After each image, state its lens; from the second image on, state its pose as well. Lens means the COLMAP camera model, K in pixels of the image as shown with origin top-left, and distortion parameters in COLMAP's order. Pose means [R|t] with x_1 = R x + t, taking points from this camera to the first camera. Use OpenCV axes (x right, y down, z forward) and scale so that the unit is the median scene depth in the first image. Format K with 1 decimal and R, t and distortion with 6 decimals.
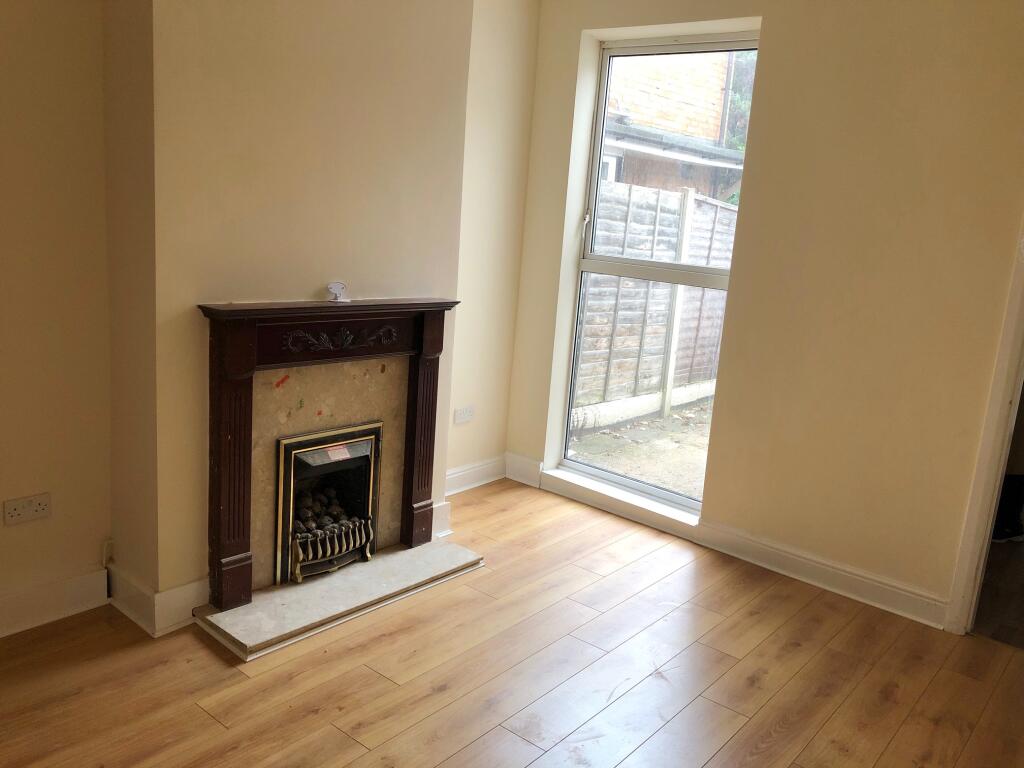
lens RADIAL K [[842.3, 0, 513.3], [0, 842.3, 379.3], [0, 0, 1]] dist [0.018072, 0.004884]
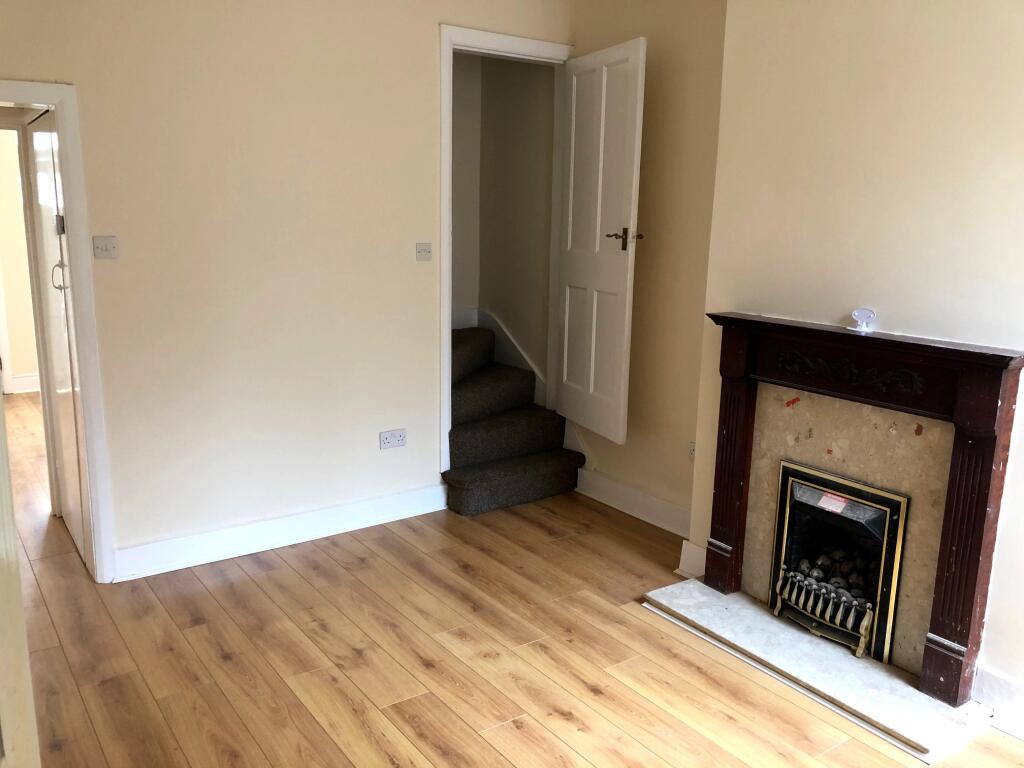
lens RADIAL K [[842.3, 0, 512.7], [0, 842.3, 387.4], [0, 0, 1]] dist [0.018072, 0.004884]
pose [[-0.255446, 0.113531, -0.960135, 0.732600], [-0.229478, 0.957583, 0.174283, -0.107775], [0.939195, 0.264850, -0.218557, 0.886783]]
